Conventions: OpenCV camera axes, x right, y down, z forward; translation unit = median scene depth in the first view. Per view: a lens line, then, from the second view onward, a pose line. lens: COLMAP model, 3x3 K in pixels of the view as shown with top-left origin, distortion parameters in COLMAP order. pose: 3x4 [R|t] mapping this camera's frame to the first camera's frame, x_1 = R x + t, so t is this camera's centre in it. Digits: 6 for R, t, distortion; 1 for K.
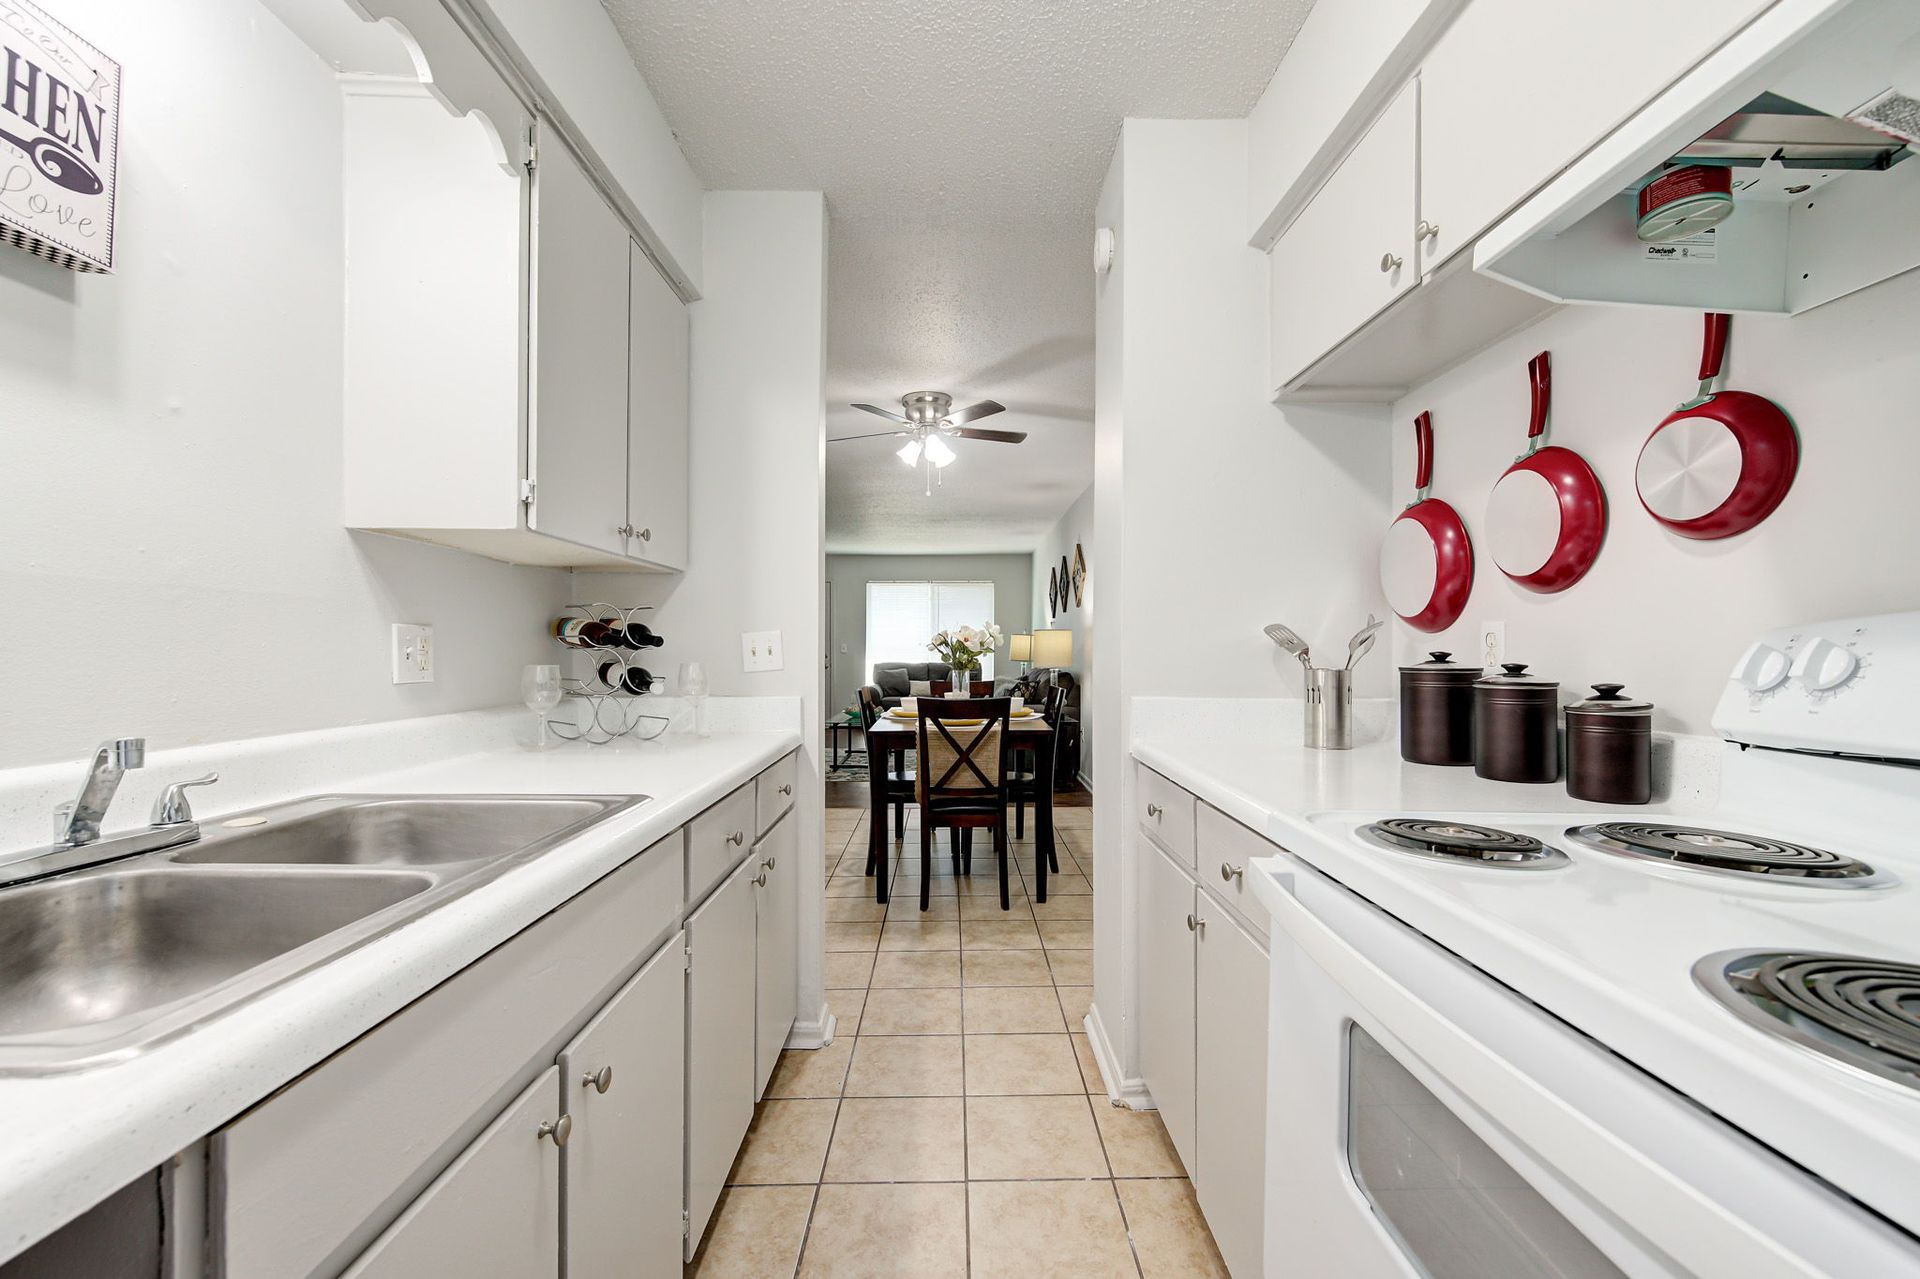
lens RADIAL K [[774.4, 0, 960.0], [0, 774.4, 639.5], [0, 0, 1]] dist [-0.000524, -0.000054]
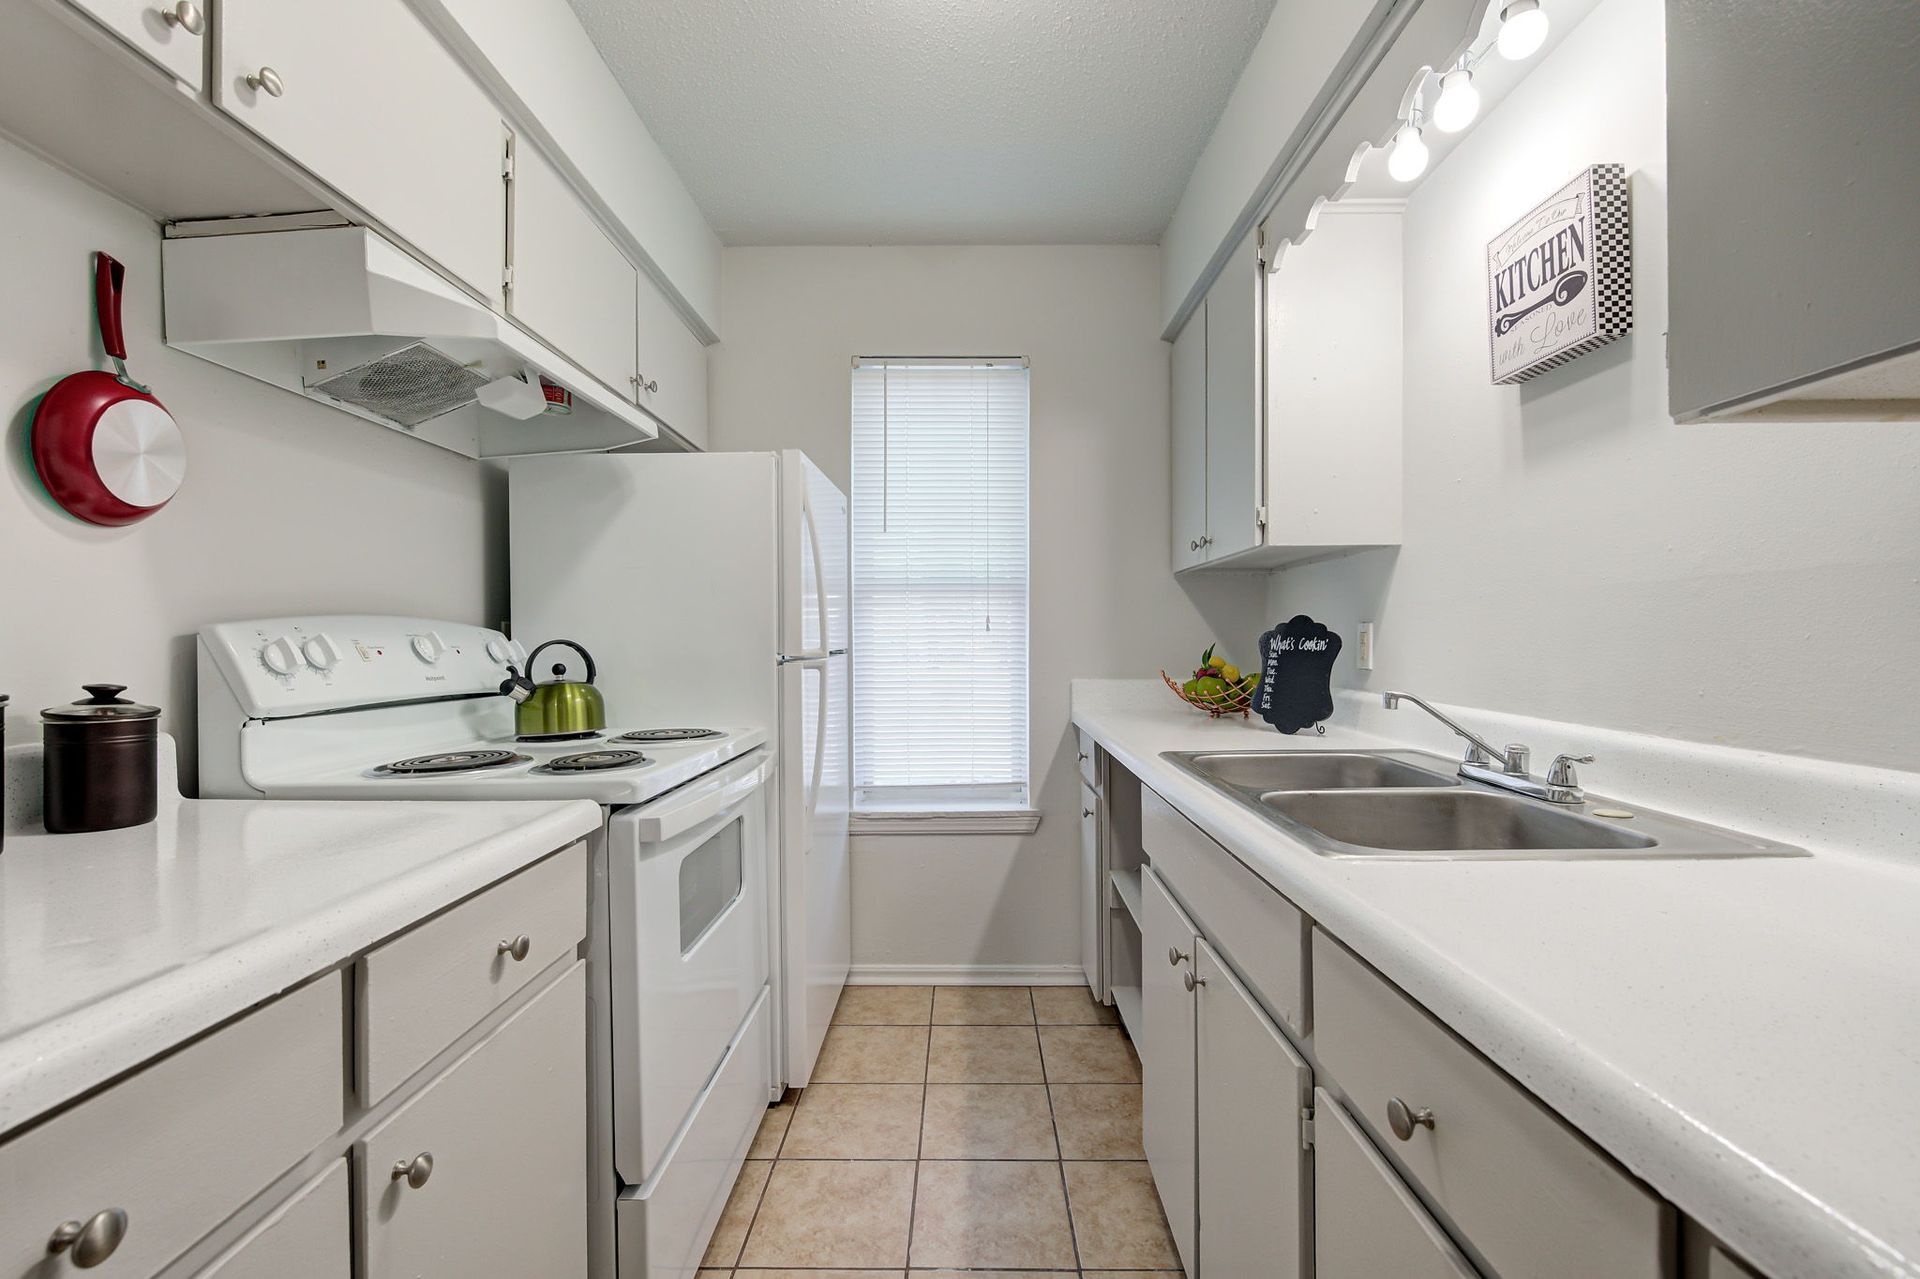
lens RADIAL K [[813.8, 0, 963.8], [0, 813.8, 636.1], [0, 0, 1]] dist [-0.001716, -0.000125]
pose [[-0.999888, -0.000117, 0.014970, -0.078009], [-0.000331, 0.999898, -0.014310, 0.015889], [-0.014967, -0.014314, -0.999786, 1.652840]]
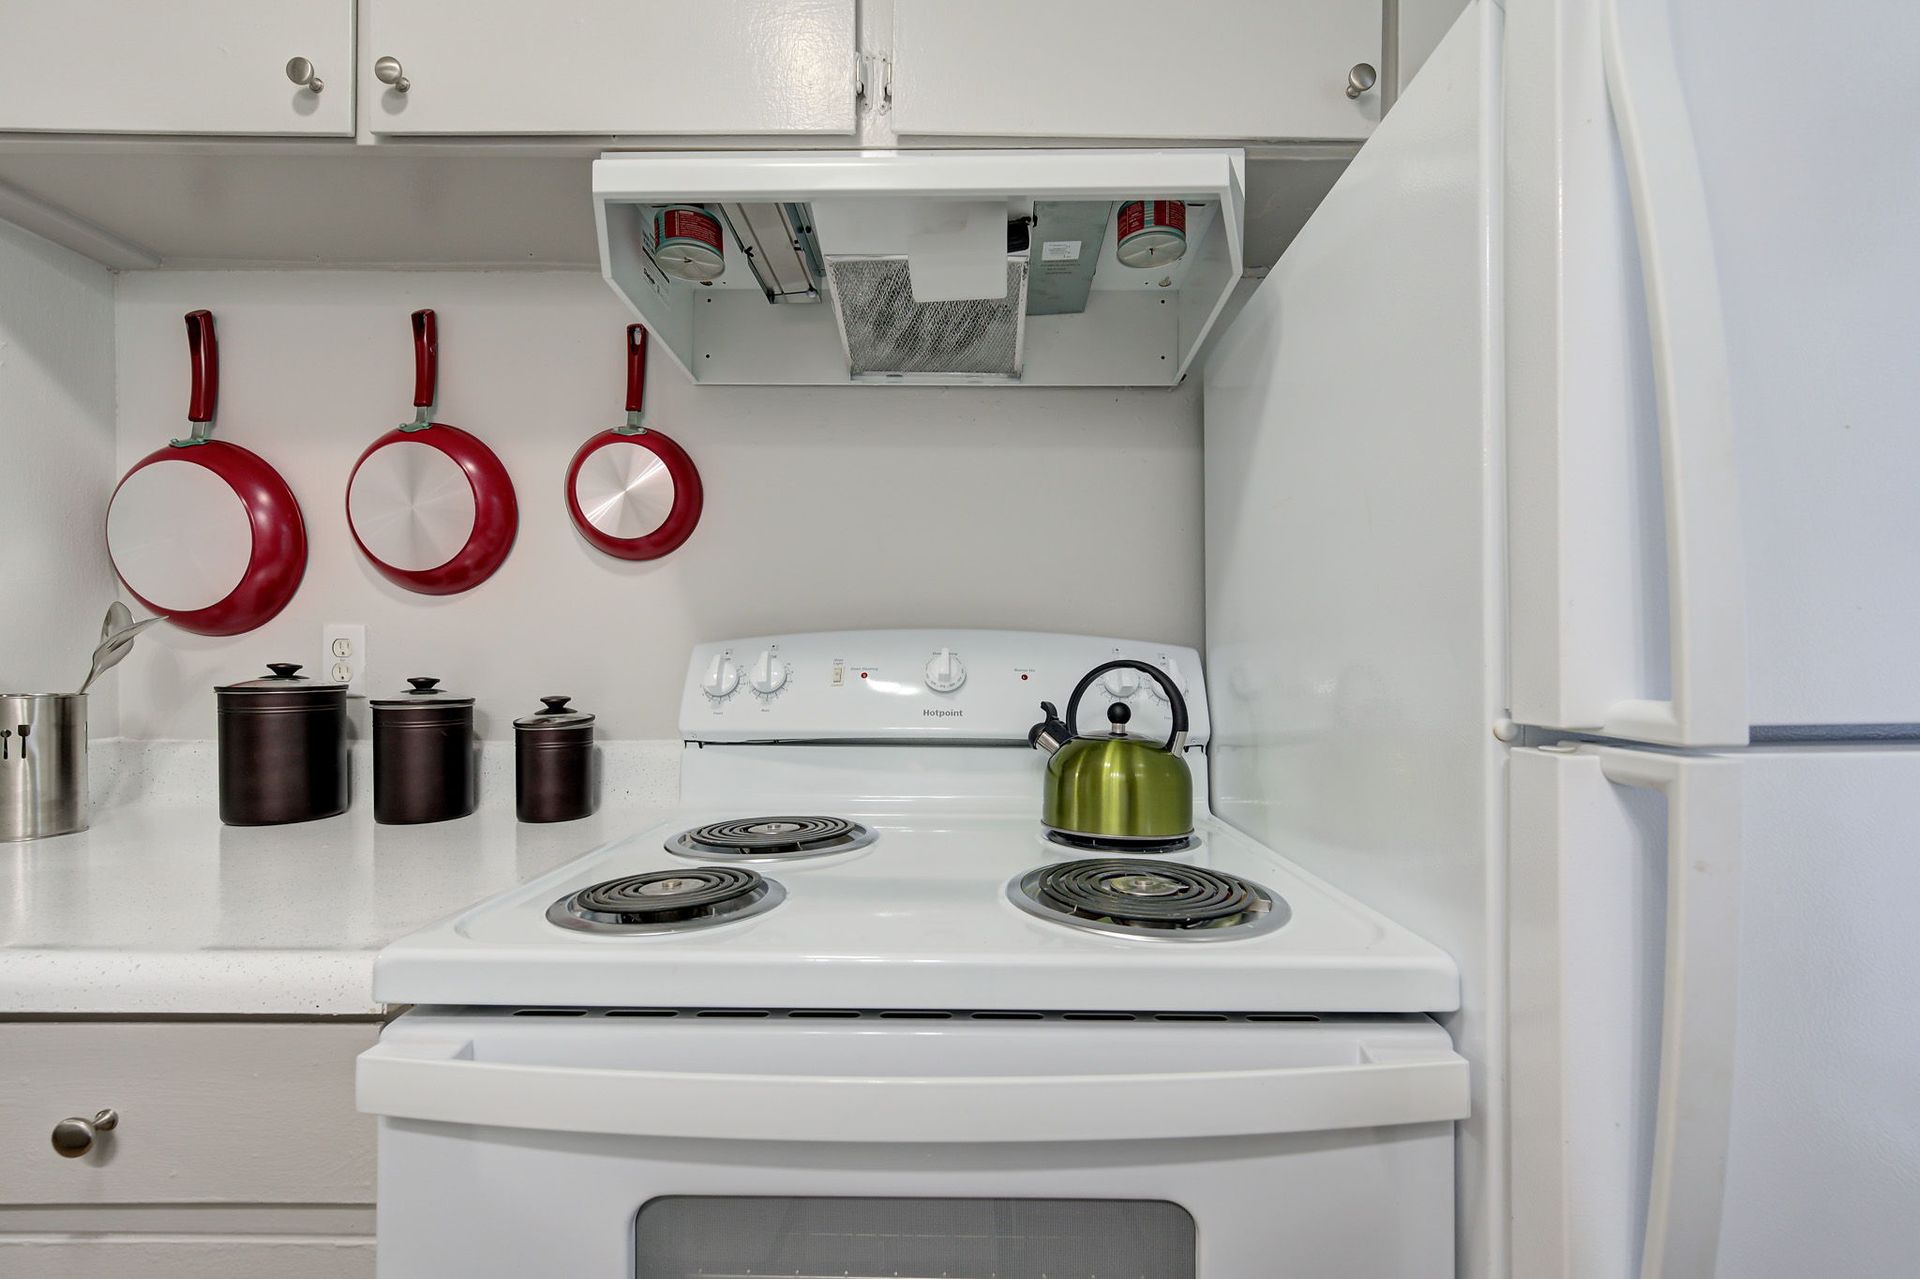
lens RADIAL K [[781.8, 0, 964.6], [0, 781.8, 657.2], [0, 0, 1]] dist [0.000318, 0.000188]
pose [[0.013163, 0.006973, 0.999889, -0.105164], [-0.014055, 0.999878, -0.006787, 0.007578], [-0.999815, -0.013964, 0.013259, 0.433967]]
